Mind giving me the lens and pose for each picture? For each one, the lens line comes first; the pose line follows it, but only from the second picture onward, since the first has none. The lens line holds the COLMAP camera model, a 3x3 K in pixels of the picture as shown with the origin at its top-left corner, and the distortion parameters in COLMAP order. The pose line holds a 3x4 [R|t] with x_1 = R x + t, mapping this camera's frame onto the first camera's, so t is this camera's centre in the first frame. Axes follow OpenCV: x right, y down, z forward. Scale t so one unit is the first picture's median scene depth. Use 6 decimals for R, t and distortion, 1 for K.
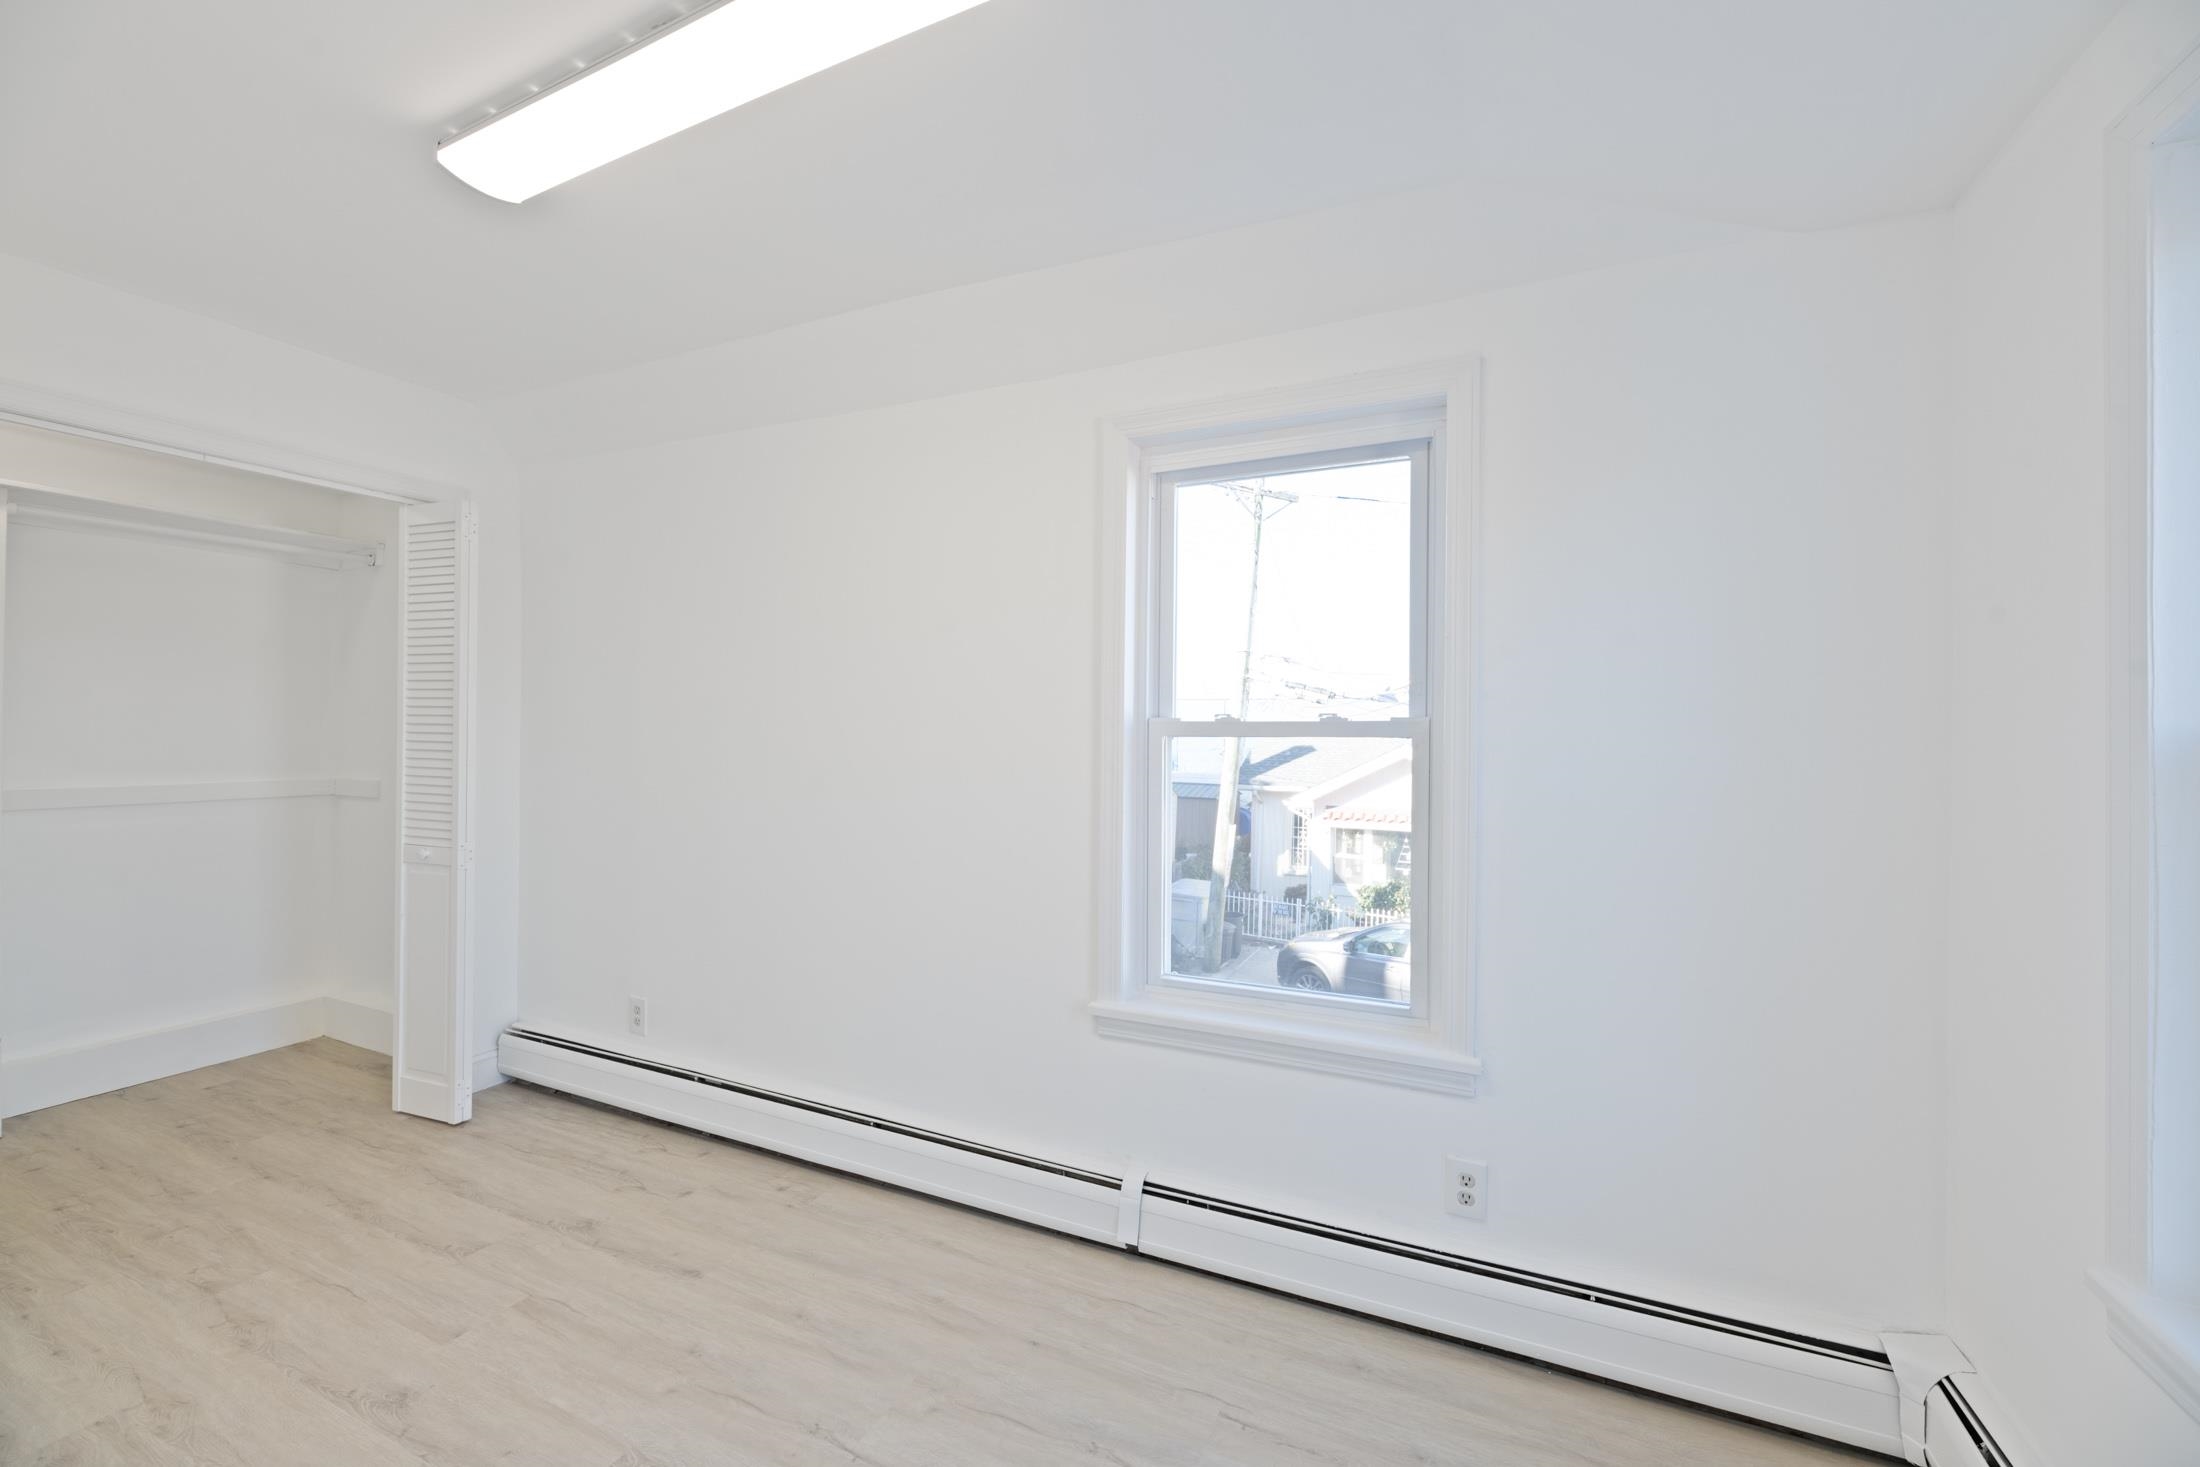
lens RADIAL K [[830.1, 0, 1101.8], [0, 830.1, 738.6], [0, 0, 1]] dist [0.002504, 0.000016]
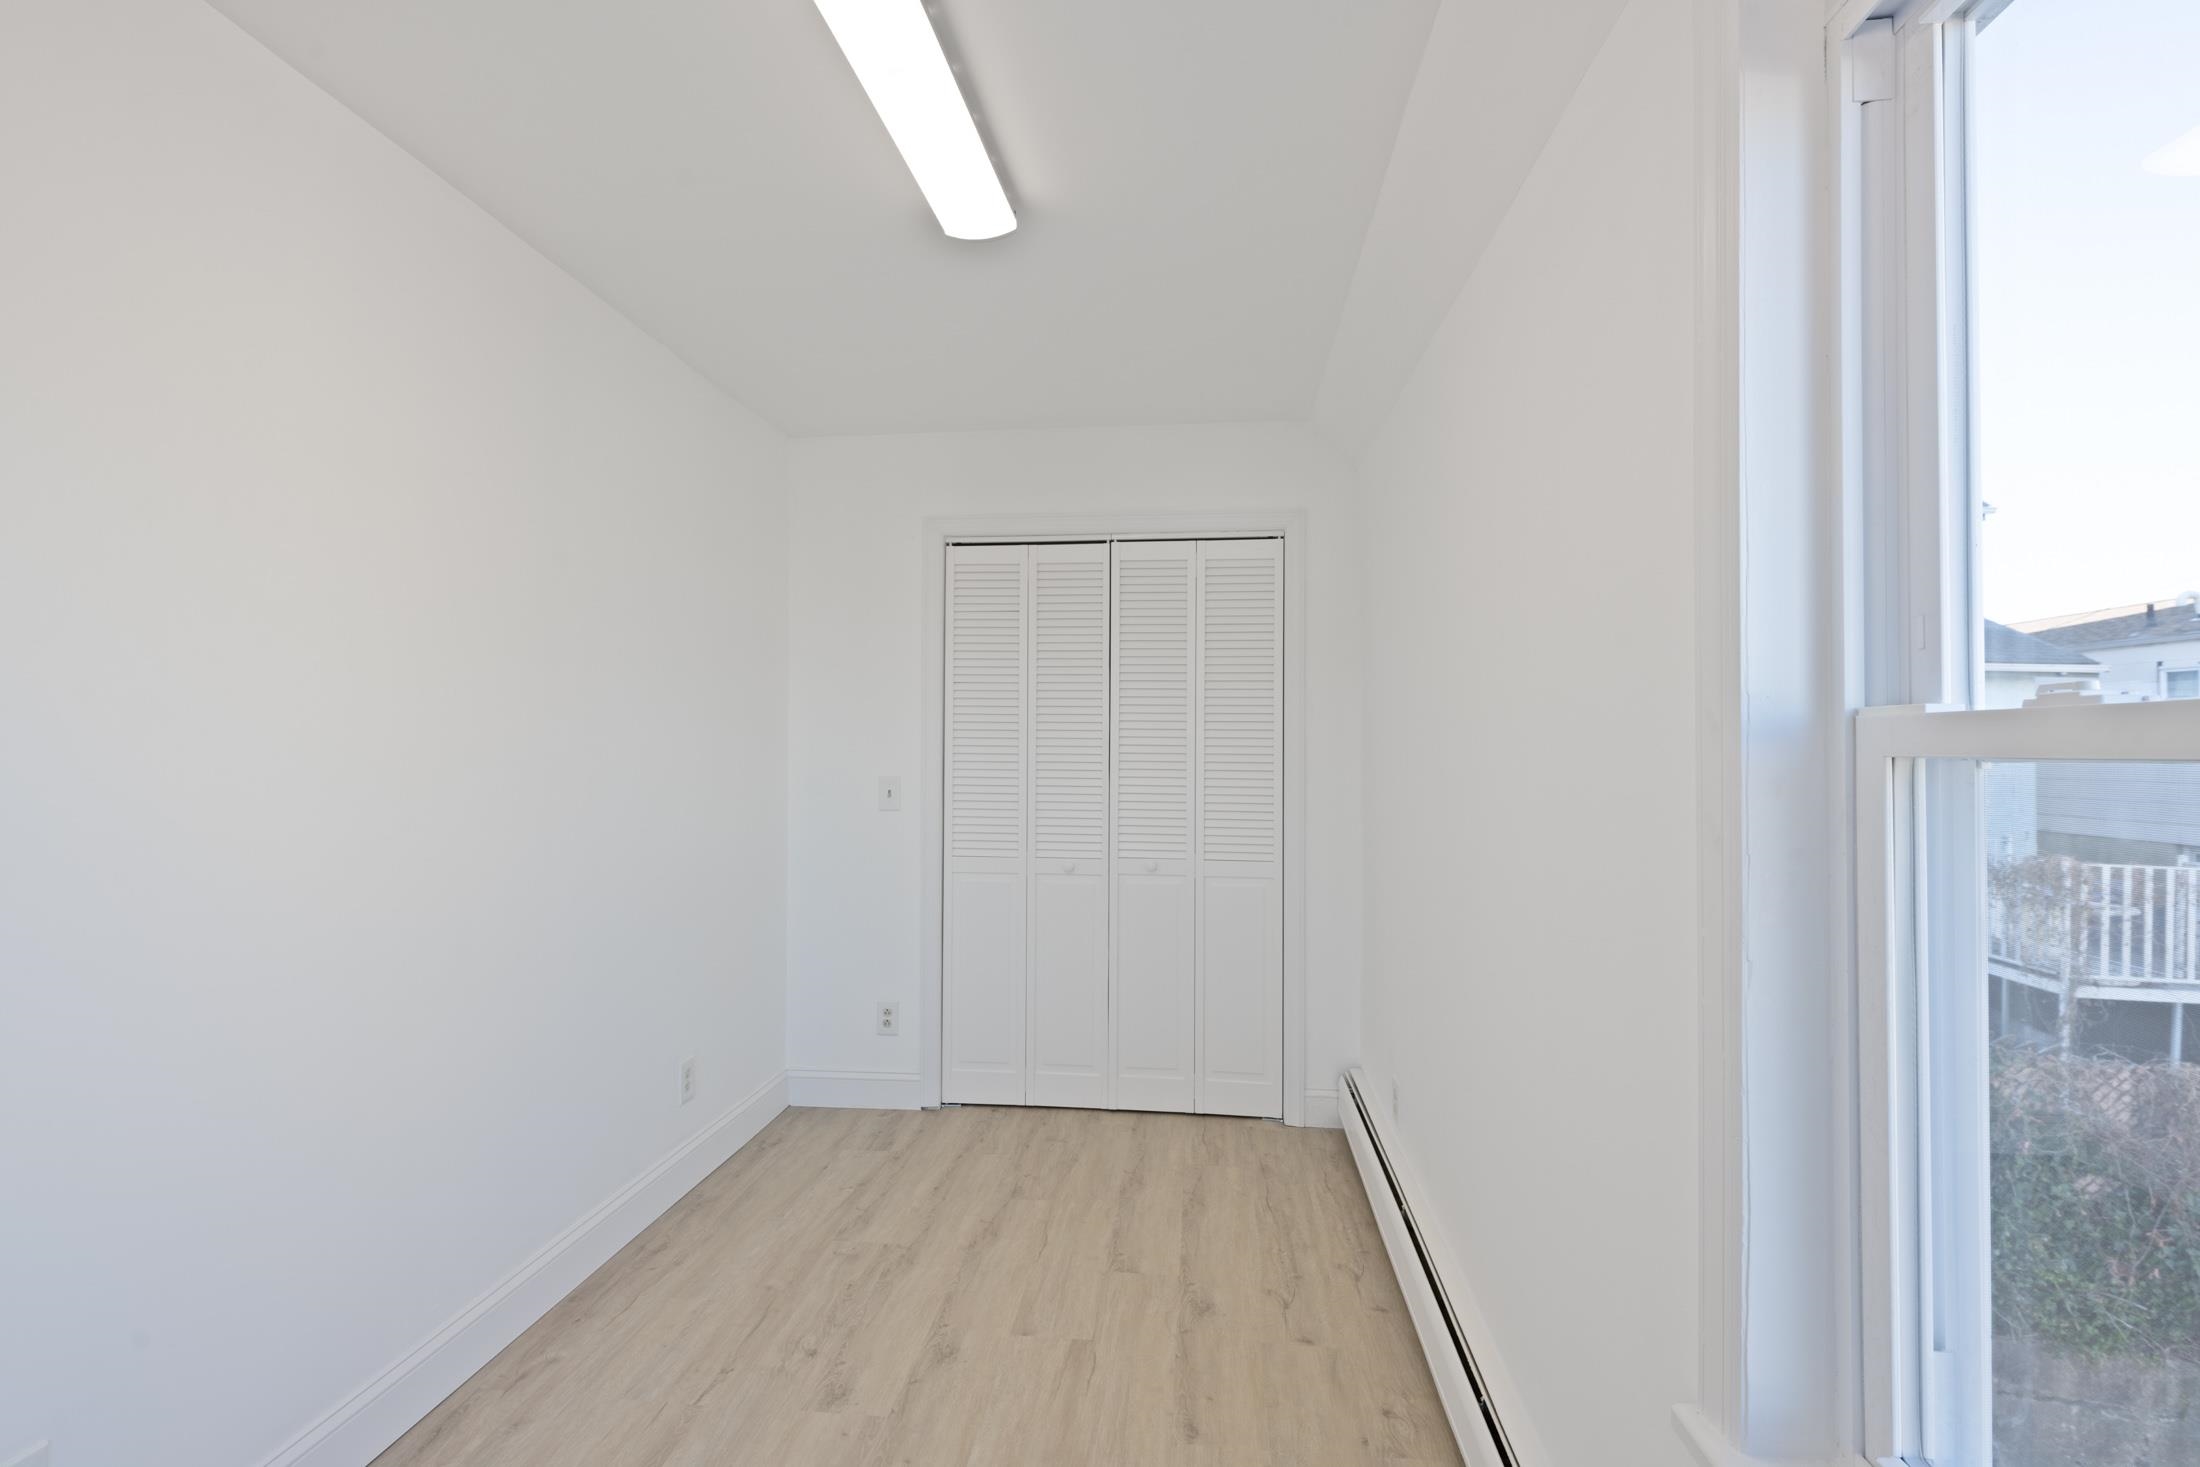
lens RADIAL K [[984.4, 0, 1105.0], [0, 984.4, 739.2], [0, 0, 1]] dist [0.000281, -0.002408]
pose [[0.335642, -0.013479, -0.941893, 0.349055], [-0.005269, 0.999855, -0.016186, -0.004453], [0.941975, 0.010395, 0.335522, 0.553520]]
